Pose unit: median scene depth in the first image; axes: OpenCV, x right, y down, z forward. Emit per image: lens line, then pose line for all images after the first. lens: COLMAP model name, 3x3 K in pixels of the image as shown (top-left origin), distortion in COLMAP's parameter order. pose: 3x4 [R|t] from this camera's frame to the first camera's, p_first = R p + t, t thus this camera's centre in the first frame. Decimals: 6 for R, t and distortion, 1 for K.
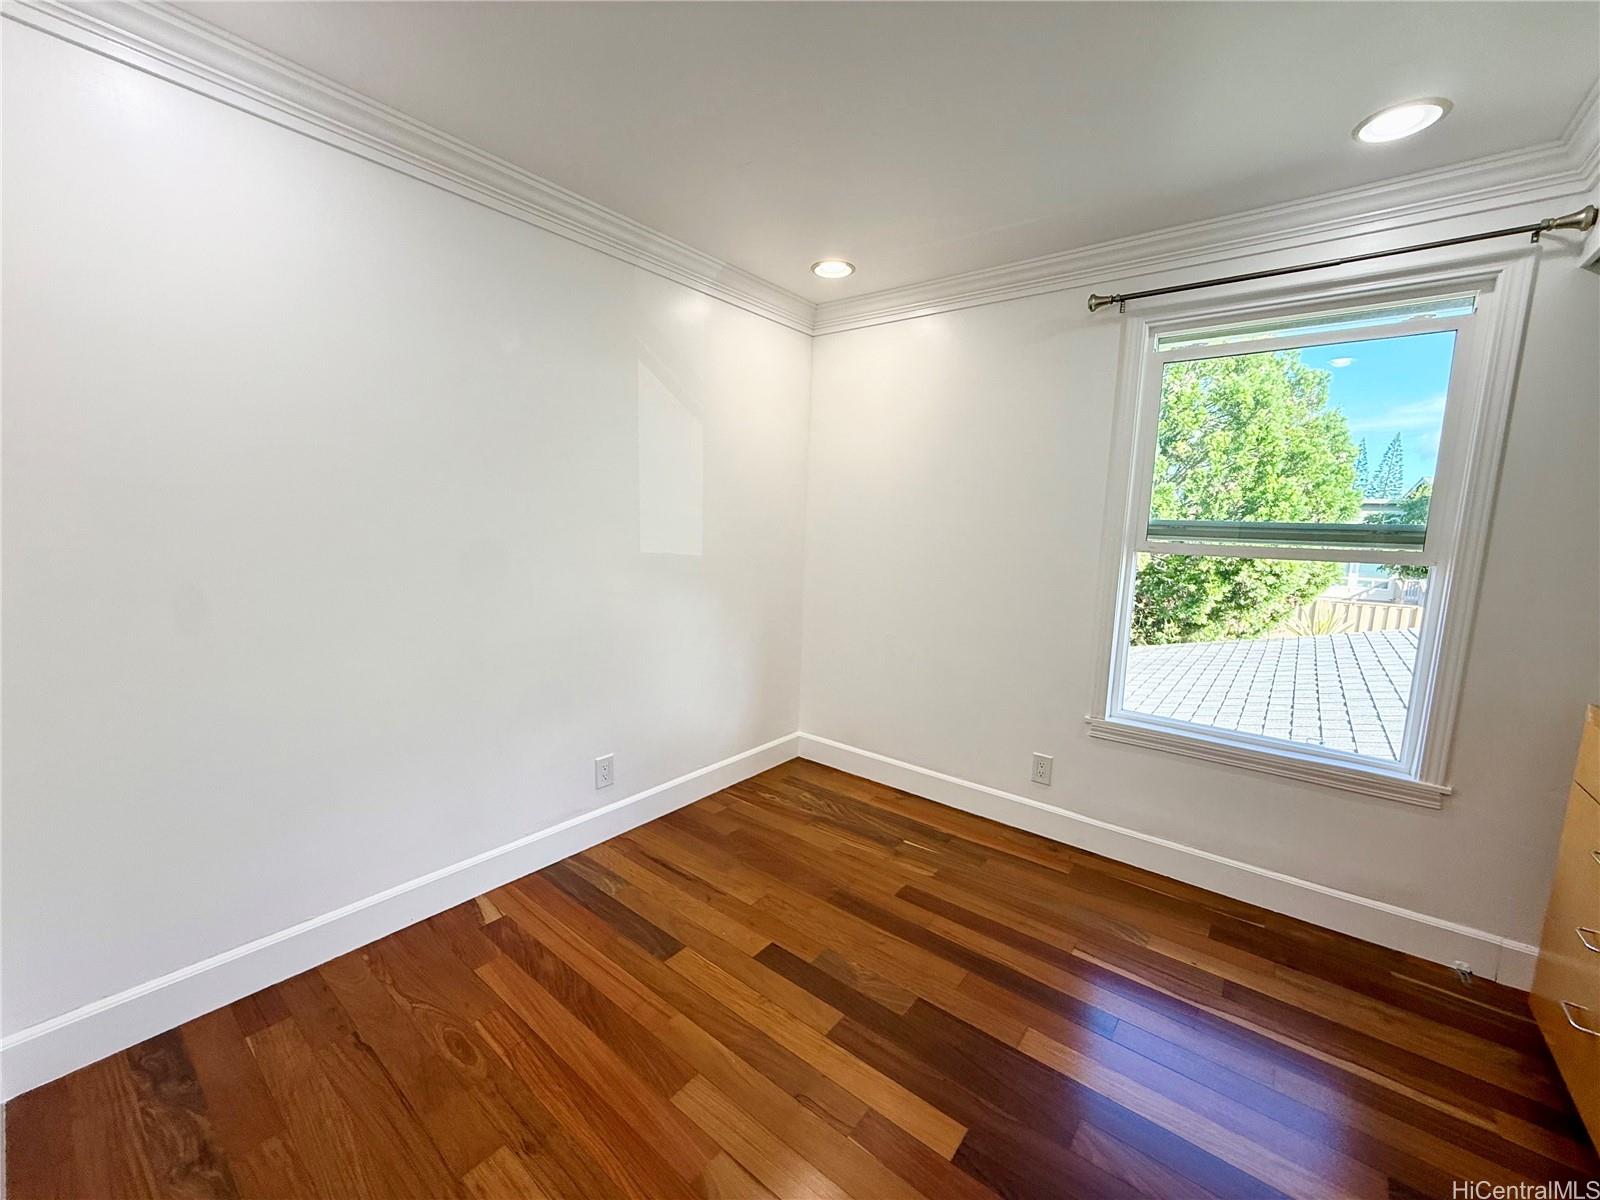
lens RADIAL K [[640.1, 0, 797.0], [0, 640.1, 604.4], [0, 0, 1]] dist [0.002507, 0.000513]
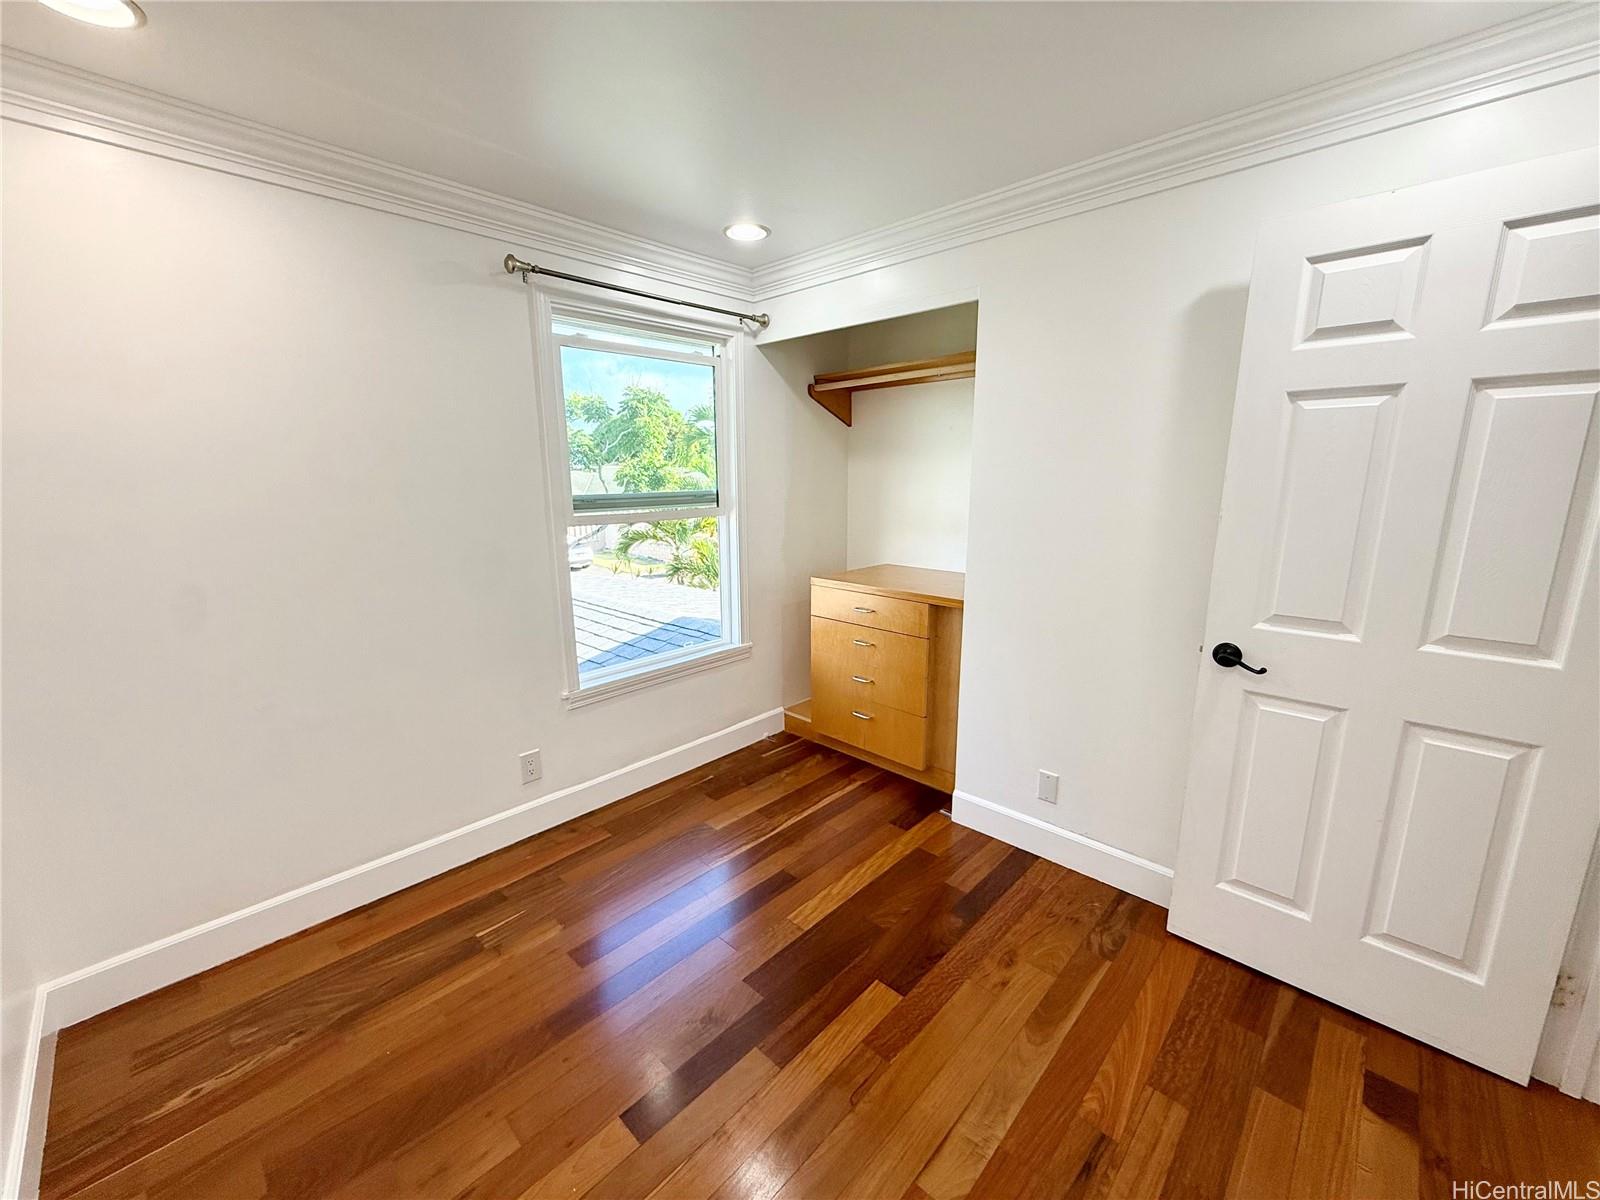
lens RADIAL K [[640.1, 0, 796.8], [0, 640.1, 599.9], [0, 0, 1]] dist [0.002507, 0.000513]
pose [[0.094031, -0.227584, 0.969208, -0.473081], [0.146039, 0.966143, 0.212696, -0.132132], [-0.984800, 0.121542, 0.124084, 0.508521]]
